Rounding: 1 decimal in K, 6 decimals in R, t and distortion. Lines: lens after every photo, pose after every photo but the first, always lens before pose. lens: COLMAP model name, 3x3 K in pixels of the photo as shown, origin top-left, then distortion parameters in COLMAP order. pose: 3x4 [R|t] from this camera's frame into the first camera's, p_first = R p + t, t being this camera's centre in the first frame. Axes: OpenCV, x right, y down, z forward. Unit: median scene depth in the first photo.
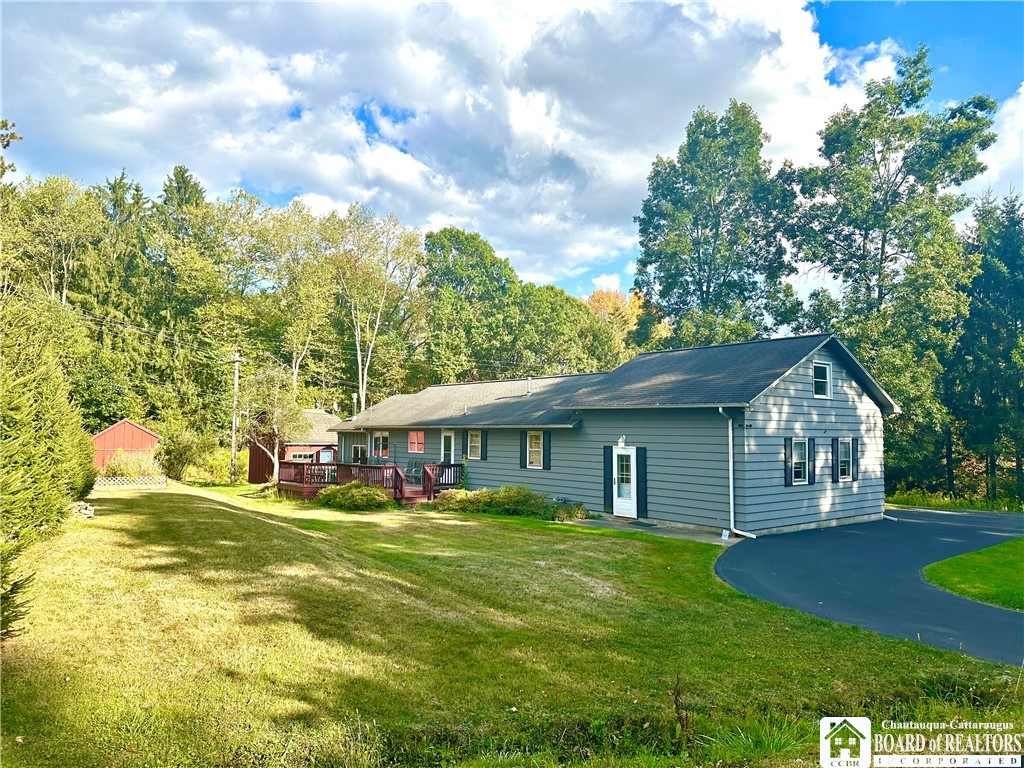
lens RADIAL K [[711.0, 0, 516.8], [0, 711.0, 393.0], [0, 0, 1]] dist [0.110523, -0.161984]
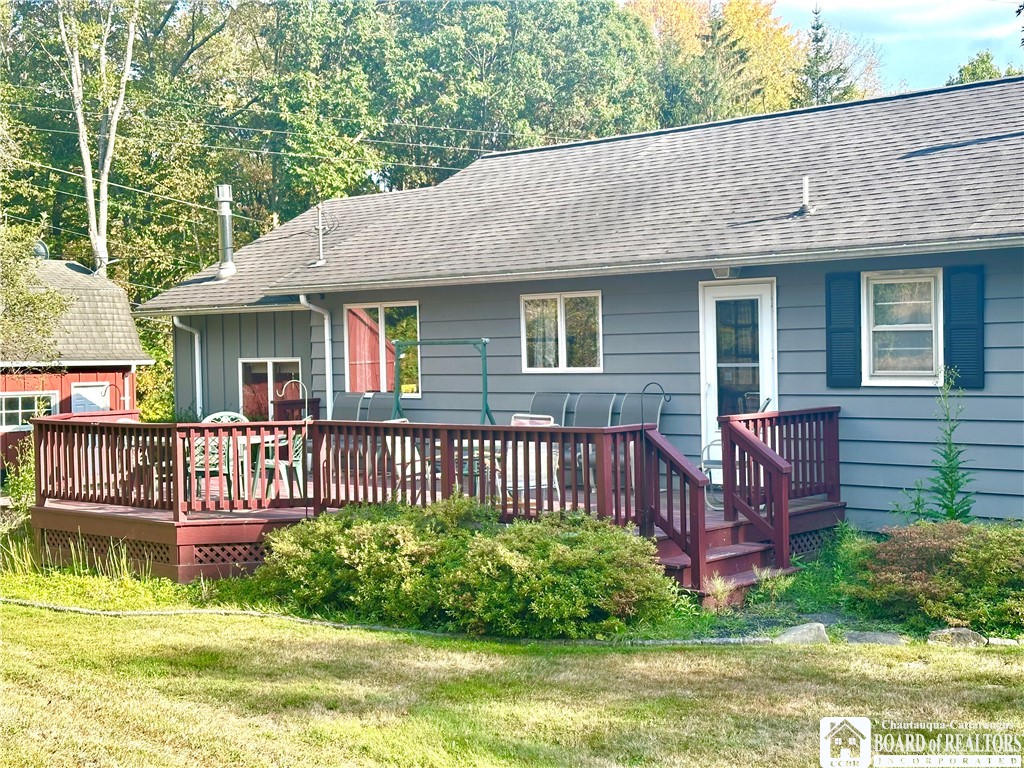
lens RADIAL K [[1428.3, 0, 512.0], [0, 1428.3, 384.0], [0, 0, 1]] dist [0.137983, 0.042785]
pose [[0.991430, -0.036319, 0.125492, -0.099283], [0.025467, 0.995881, 0.087018, 0.017709], [-0.128135, -0.083076, 0.988271, 0.193049]]
